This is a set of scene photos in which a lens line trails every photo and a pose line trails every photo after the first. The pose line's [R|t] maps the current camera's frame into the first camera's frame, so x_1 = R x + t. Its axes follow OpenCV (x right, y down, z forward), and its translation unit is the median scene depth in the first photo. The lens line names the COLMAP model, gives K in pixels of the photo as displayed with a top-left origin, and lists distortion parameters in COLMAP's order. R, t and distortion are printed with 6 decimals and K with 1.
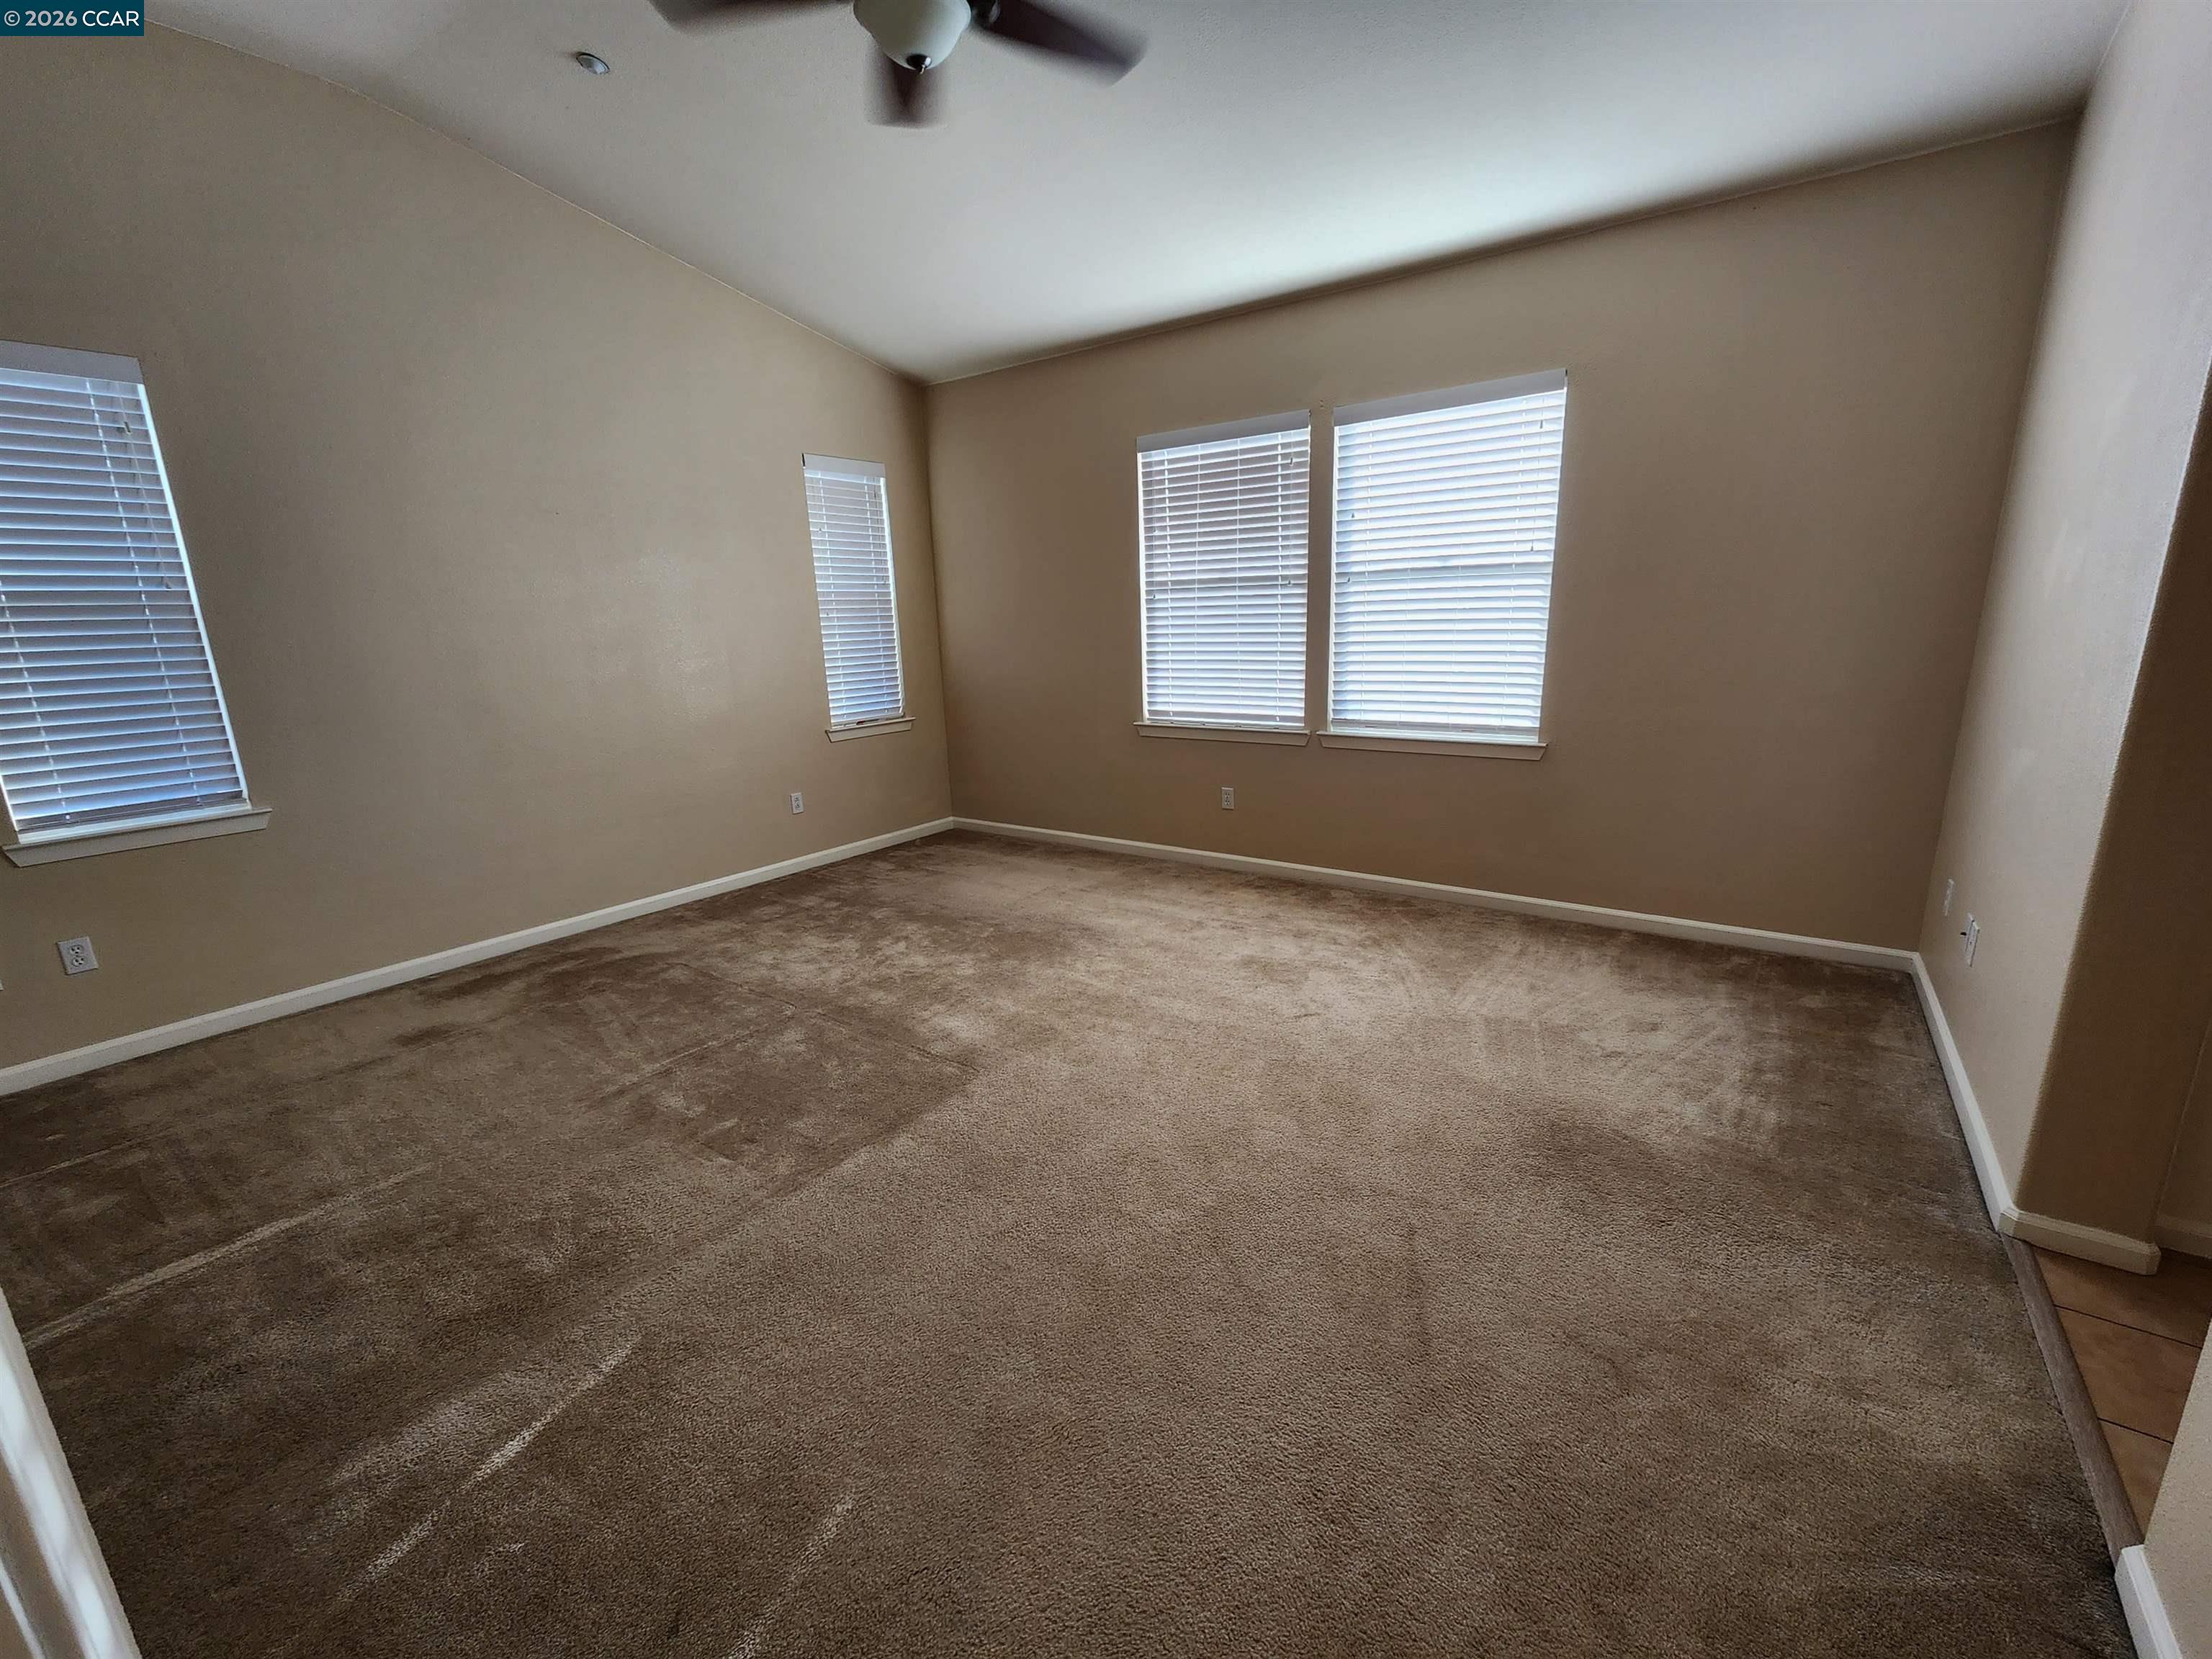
lens RADIAL K [[912.0, 0, 1132.7], [0, 912.0, 842.0], [0, 0, 1]] dist [0.001915, 0.000074]
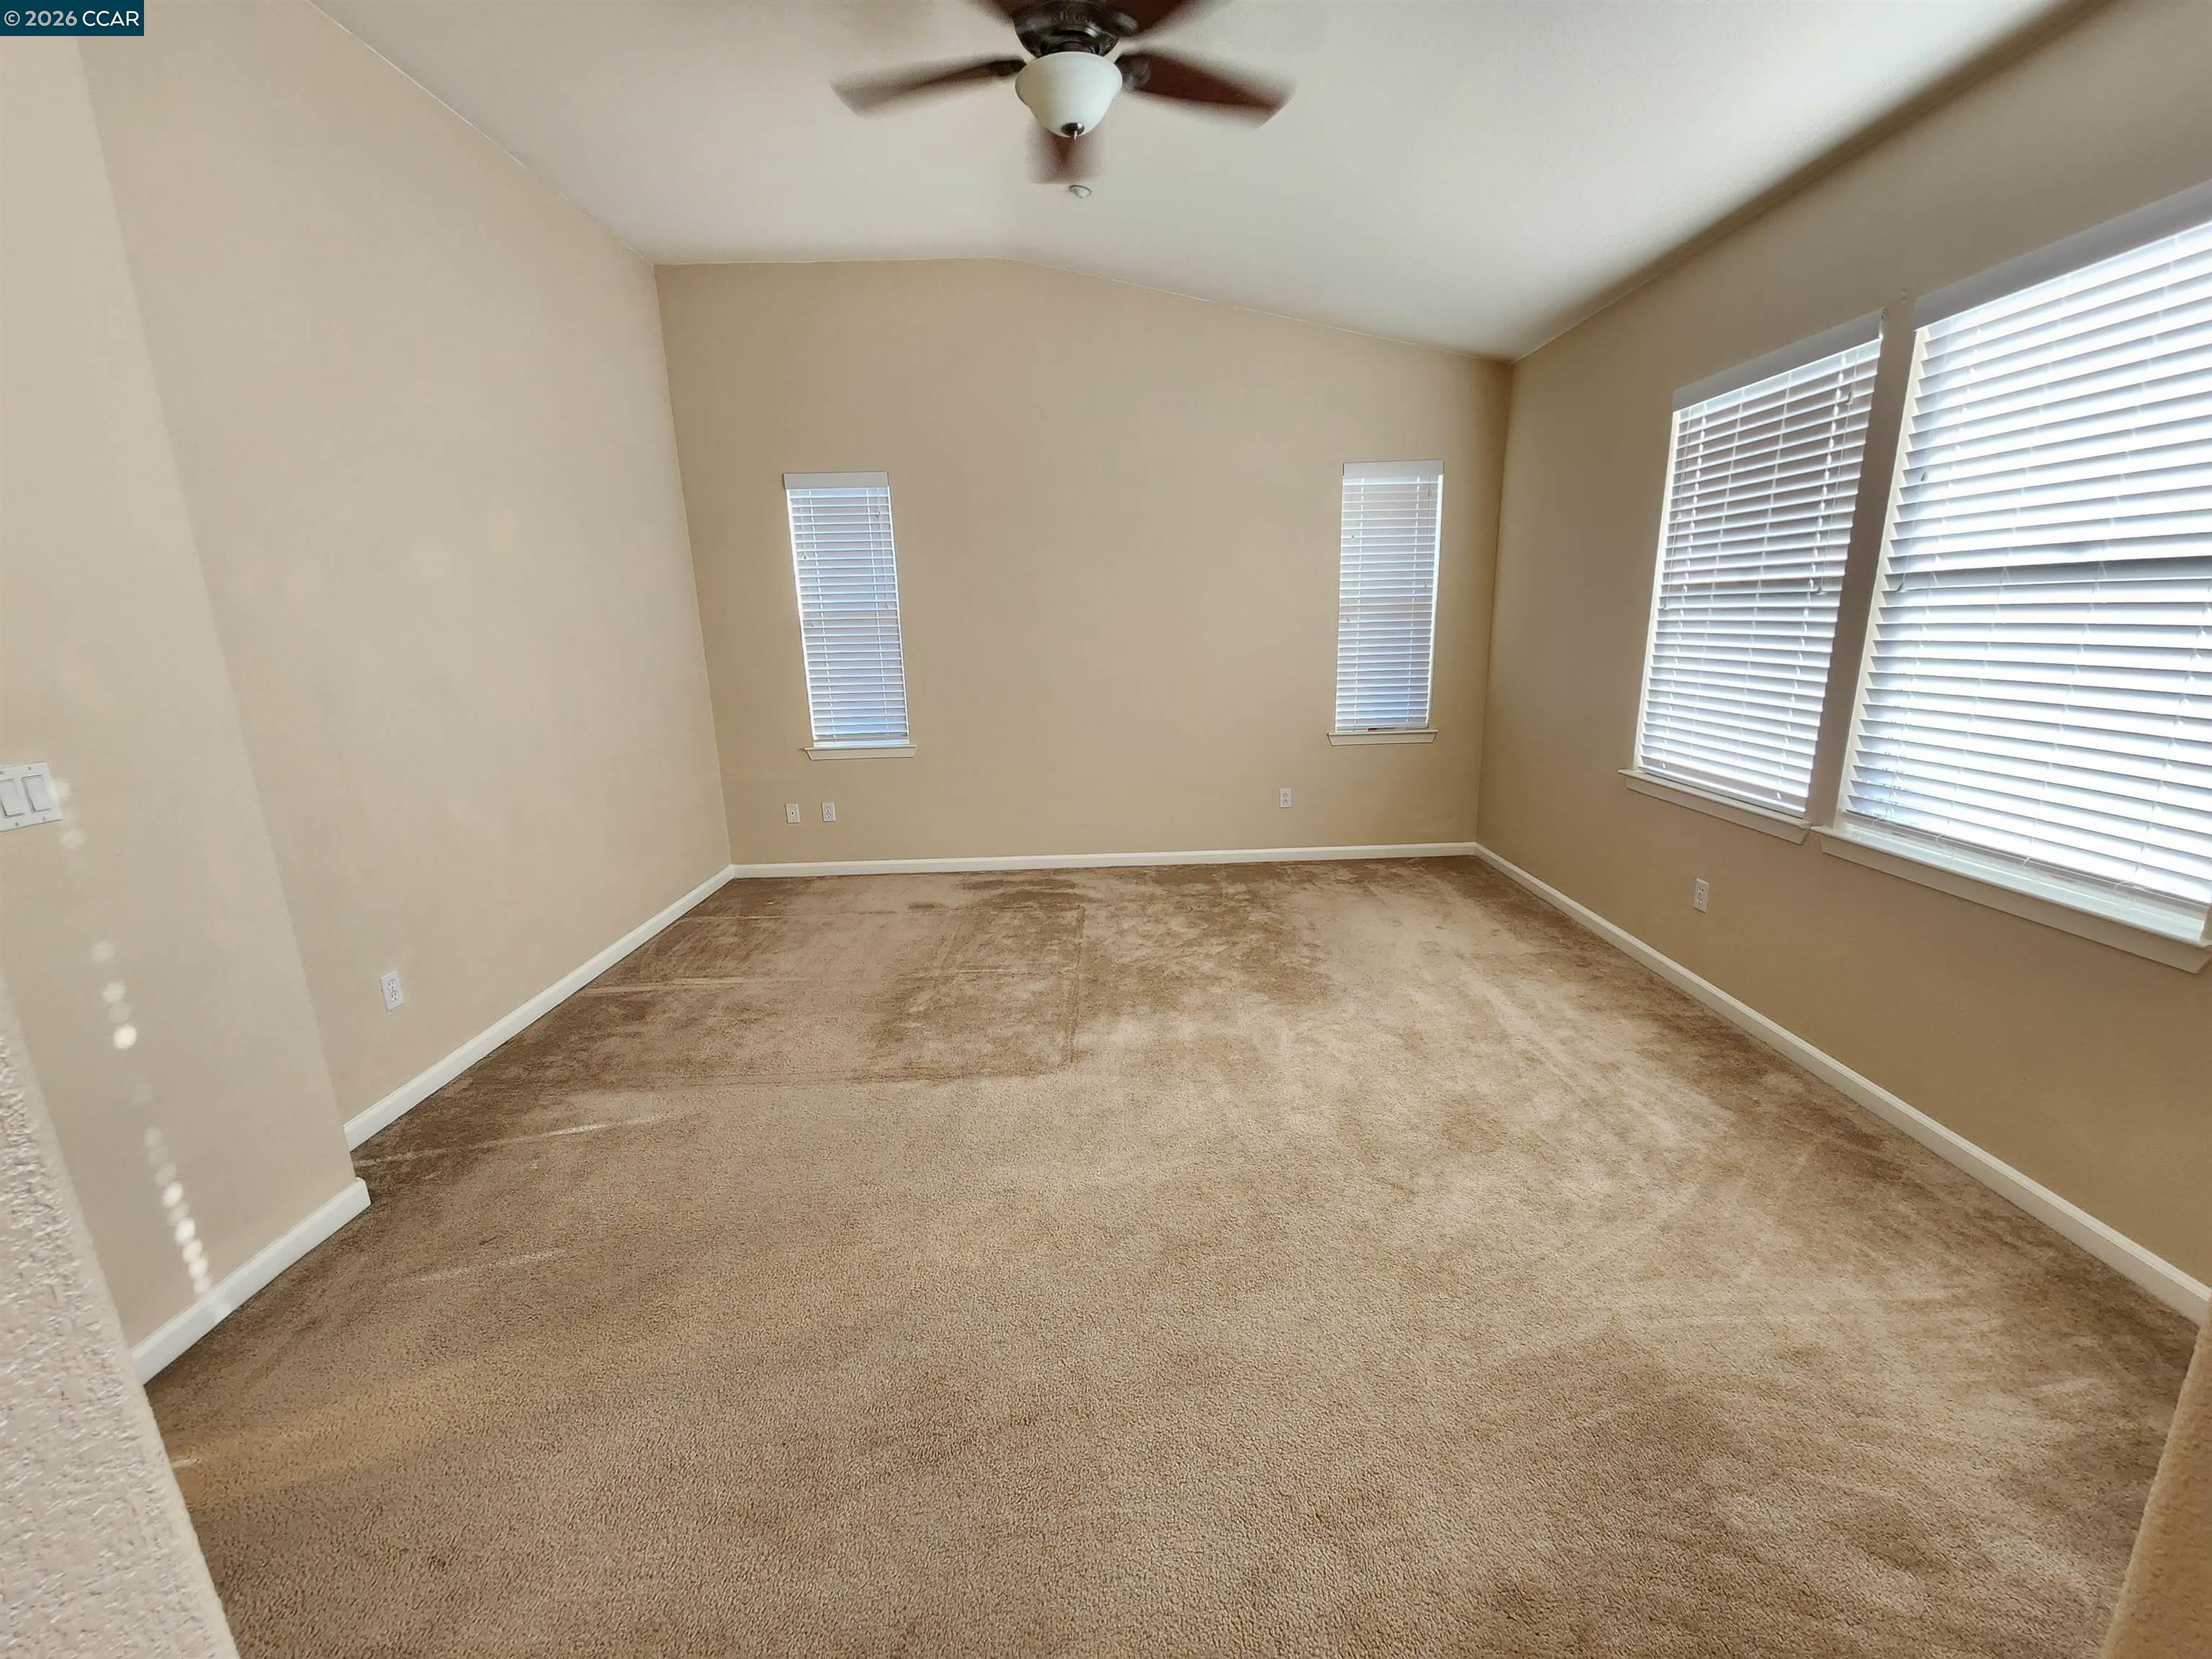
lens RADIAL K [[912.0, 0, 1132.7], [0, 912.0, 842.0], [0, 0, 1]] dist [0.001915, 0.000074]
pose [[0.595116, 0.206721, -0.776597, 0.430408], [-0.189237, 0.975224, 0.114579, -0.096556], [0.781042, 0.078773, 0.619490, 0.248103]]
